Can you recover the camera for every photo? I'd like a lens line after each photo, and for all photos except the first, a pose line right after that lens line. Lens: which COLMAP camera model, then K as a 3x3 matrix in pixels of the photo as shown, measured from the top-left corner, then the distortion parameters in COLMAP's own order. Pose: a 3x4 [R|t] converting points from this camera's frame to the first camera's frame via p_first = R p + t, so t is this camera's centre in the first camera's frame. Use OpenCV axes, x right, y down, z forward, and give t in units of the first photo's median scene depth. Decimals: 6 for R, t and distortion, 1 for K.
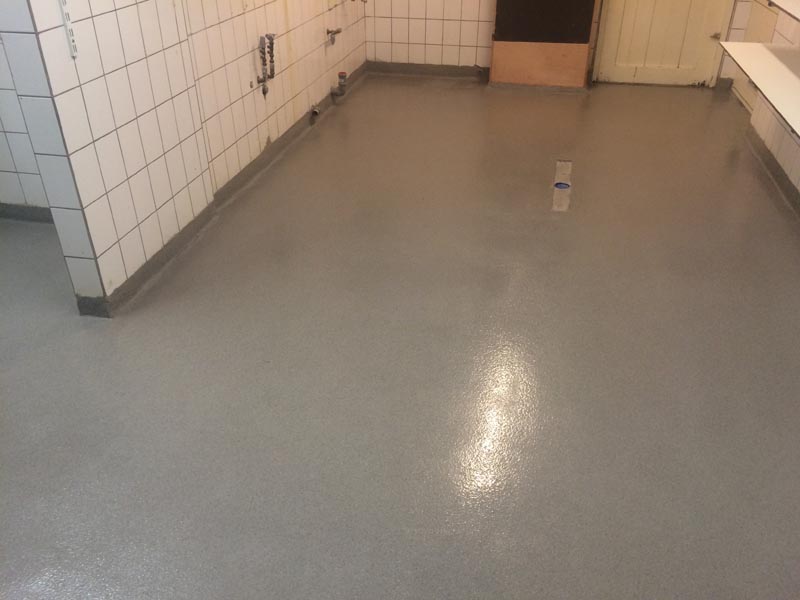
lens RADIAL K [[680.9, 0, 400.0], [0, 680.9, 300.0], [0, 0, 1]] dist [0.094864, -0.131622]
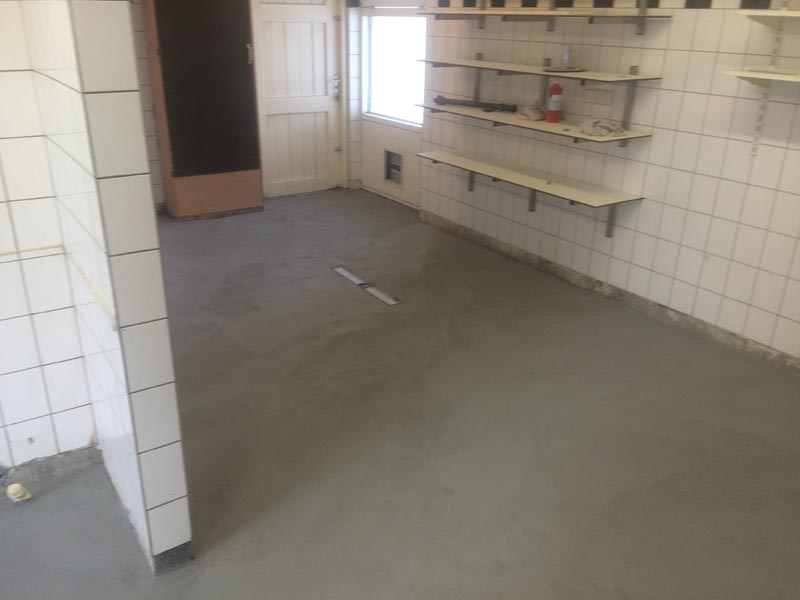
lens RADIAL K [[684.9, 0, 400.0], [0, 684.9, 300.0], [0, 0, 1]] dist [0.089401, -0.127536]
pose [[0.702368, -0.264570, 0.660819, -0.344251], [0.357663, 0.933830, -0.006277, -0.083207], [-0.615431, 0.240760, 0.750519, 0.079591]]
